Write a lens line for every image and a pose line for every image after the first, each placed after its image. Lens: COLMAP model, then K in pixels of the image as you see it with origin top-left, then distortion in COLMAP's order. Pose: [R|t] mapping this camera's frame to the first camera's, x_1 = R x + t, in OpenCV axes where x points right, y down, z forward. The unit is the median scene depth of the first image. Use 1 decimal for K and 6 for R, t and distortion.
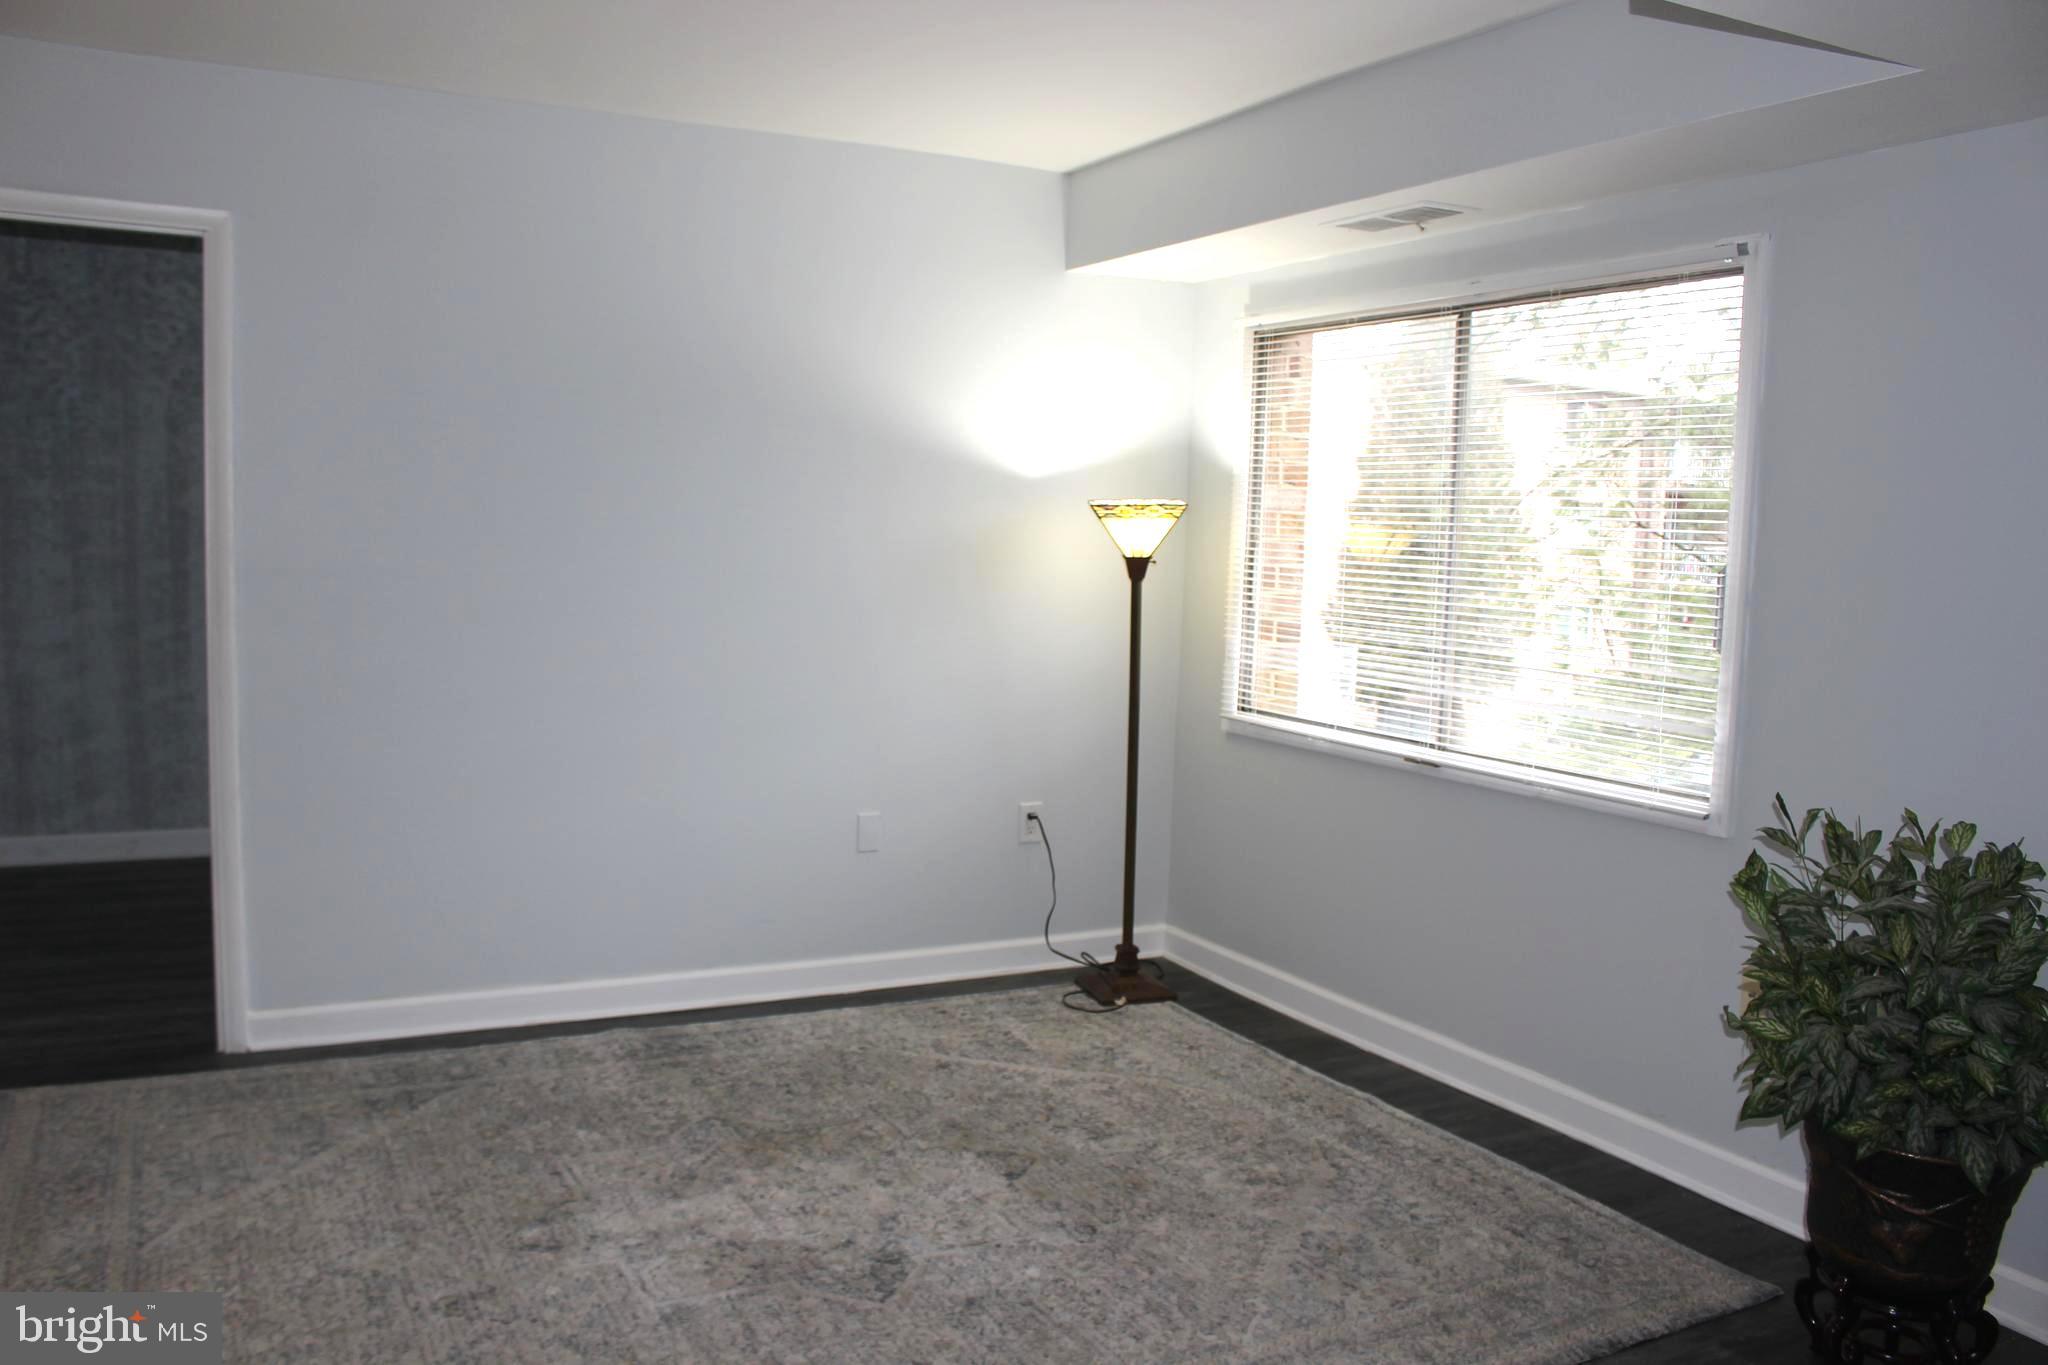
lens RADIAL K [[1696.2, 0, 1024.0], [0, 1696.2, 682.5], [0, 0, 1]] dist [-0.146298, 0.125301]
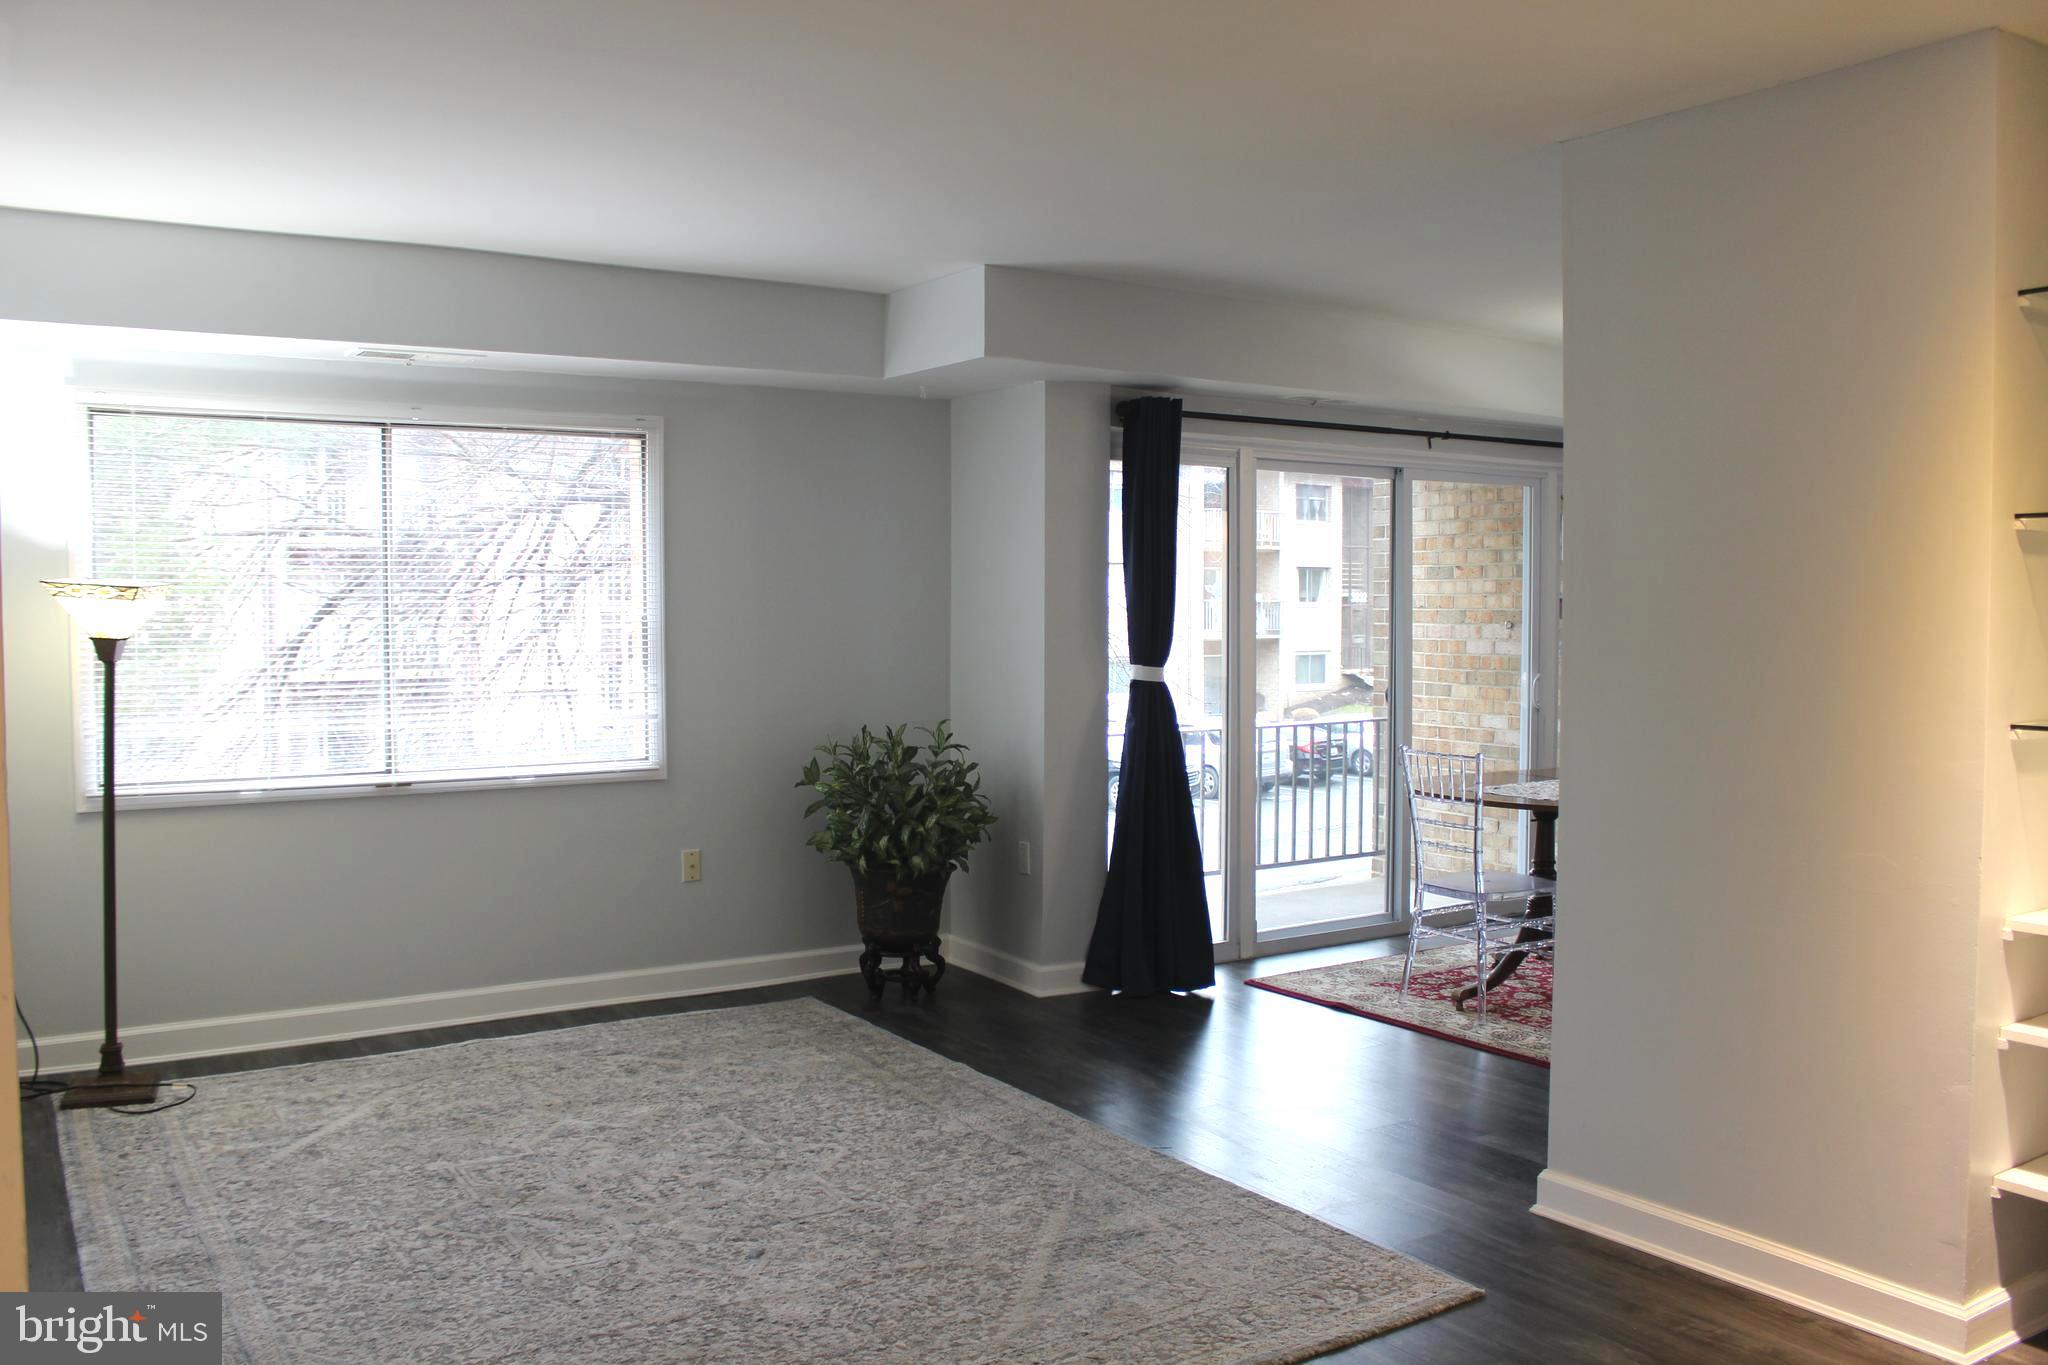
lens RADIAL K [[1696.2, 0, 1024.0], [0, 1696.2, 682.5], [0, 0, 1]] dist [-0.146298, 0.125301]
pose [[-0.113762, -0.074742, 0.990693, -1.077928], [0.085361, 0.992743, 0.084699, -0.097295], [-0.989834, 0.094202, -0.106557, 0.687823]]
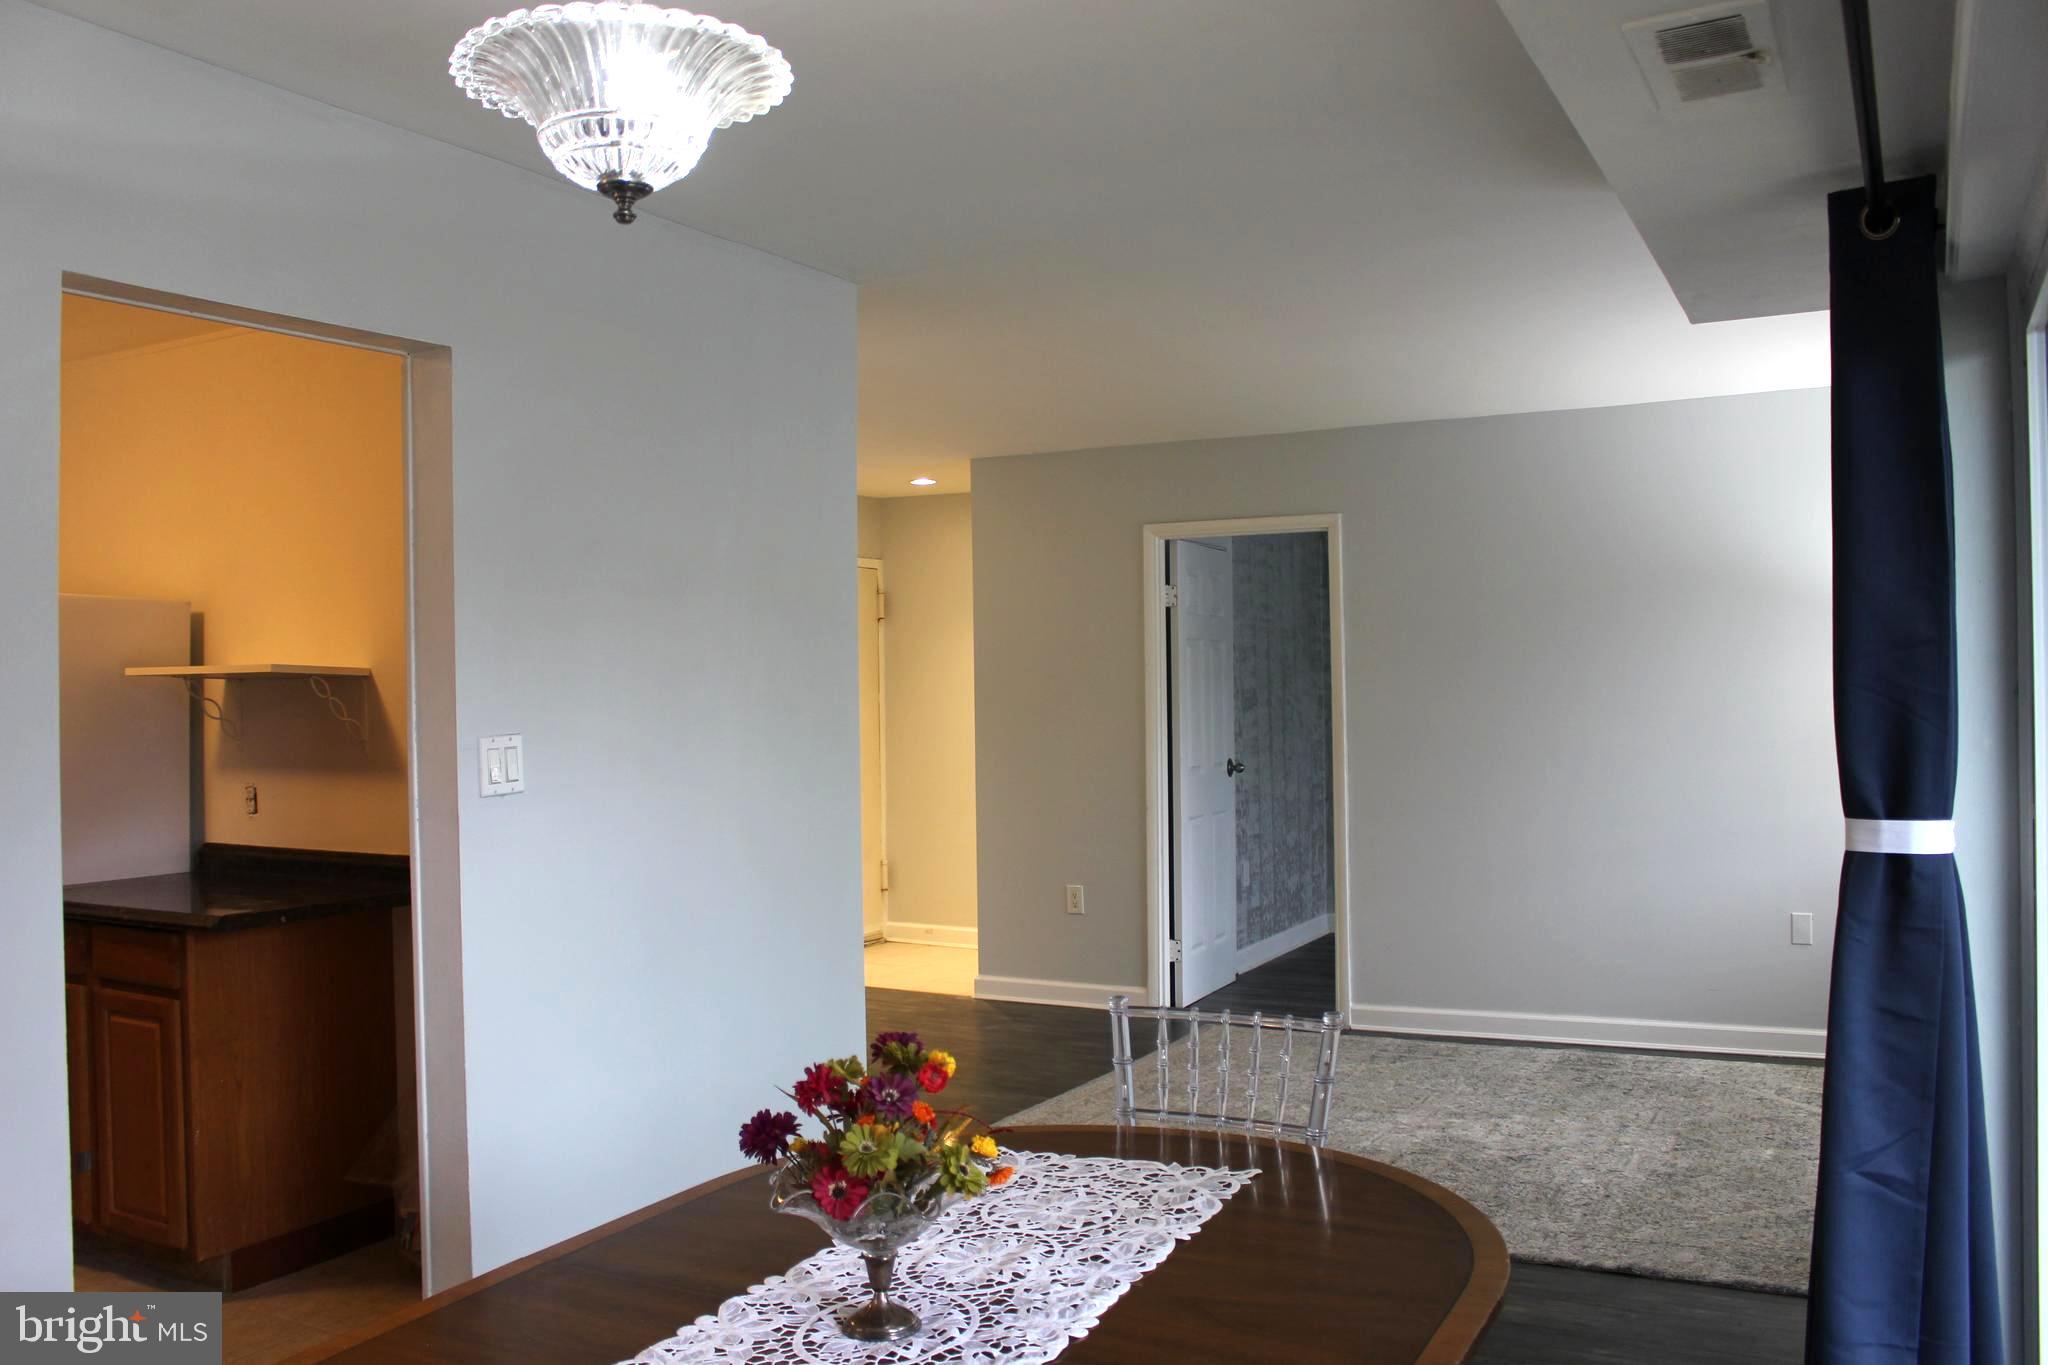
lens RADIAL K [[1696.2, 0, 1024.0], [0, 1696.2, 682.5], [0, 0, 1]] dist [-0.146298, 0.125301]
pose [[0.575689, -0.042228, -0.816577, 0.716458], [-0.039747, 0.996040, -0.079530, 0.031687], [0.816702, 0.078241, 0.571731, -0.233825]]
